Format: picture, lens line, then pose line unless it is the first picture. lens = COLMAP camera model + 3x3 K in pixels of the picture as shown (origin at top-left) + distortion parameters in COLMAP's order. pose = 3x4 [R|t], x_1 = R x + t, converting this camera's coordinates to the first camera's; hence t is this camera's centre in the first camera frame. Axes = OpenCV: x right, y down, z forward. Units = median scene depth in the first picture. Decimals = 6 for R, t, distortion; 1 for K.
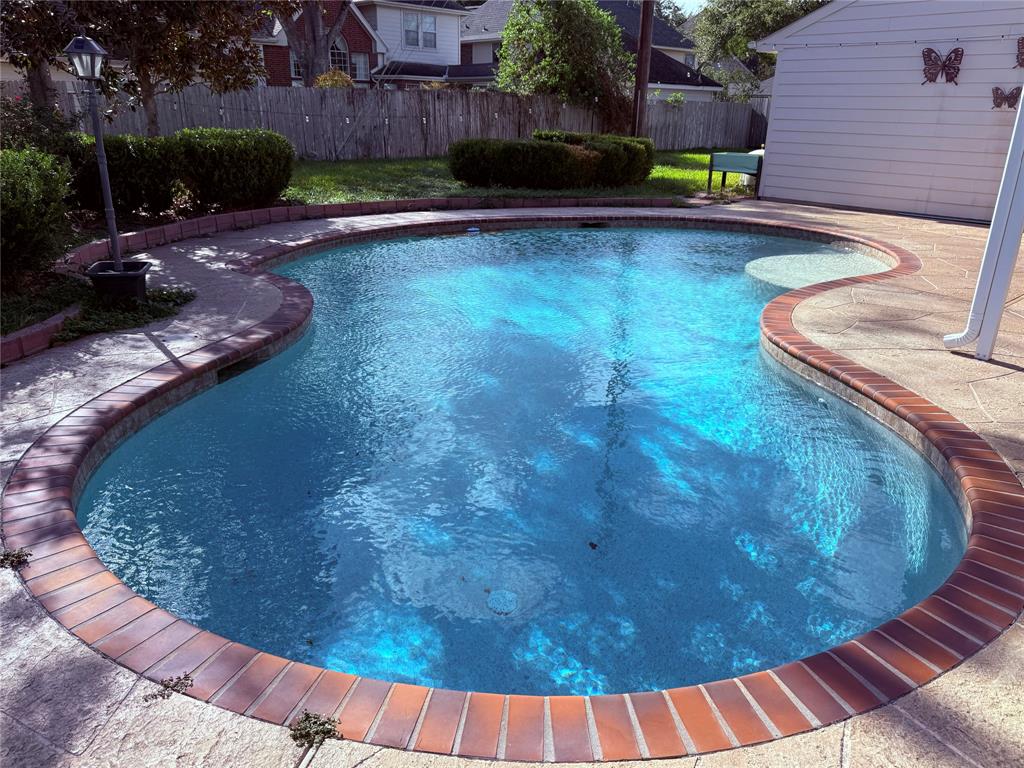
lens RADIAL K [[740.4, 0, 511.0], [0, 740.4, 389.7], [0, 0, 1]] dist [0.091391, -0.096289]
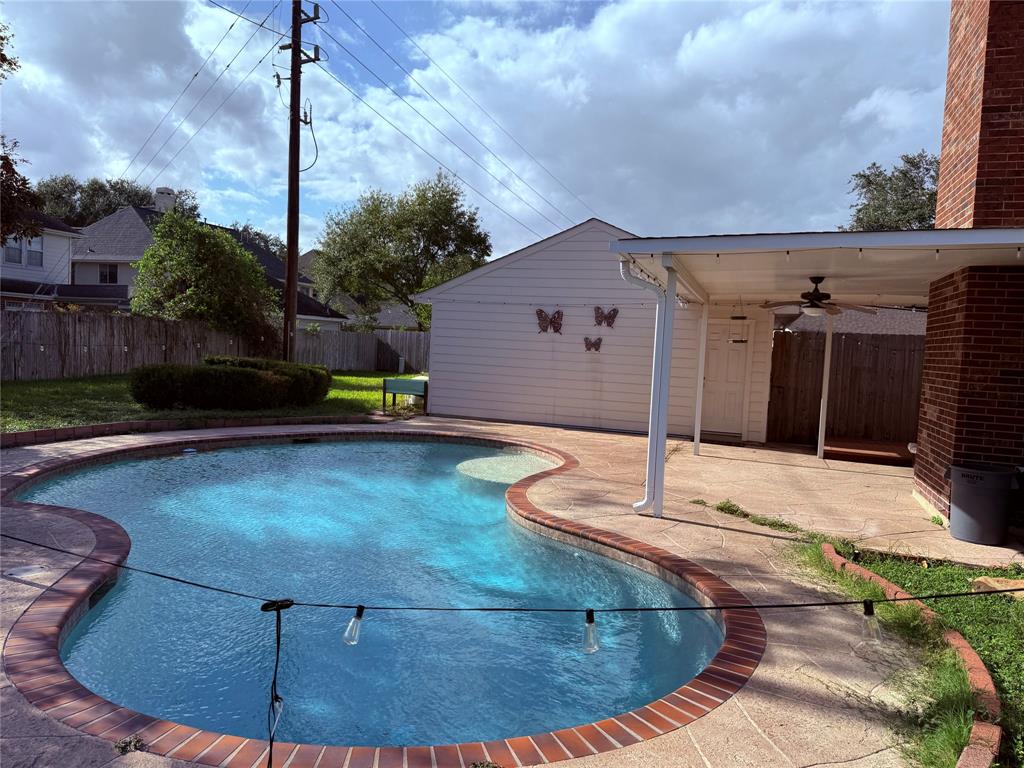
lens RADIAL K [[740.4, 0, 511.0], [0, 740.4, 389.7], [0, 0, 1]] dist [0.091391, -0.096289]
pose [[0.875856, -0.007283, 0.482518, -0.152025], [0.141118, 0.960044, -0.241663, 0.014264], [-0.461478, 0.279754, 0.841888, -0.084330]]
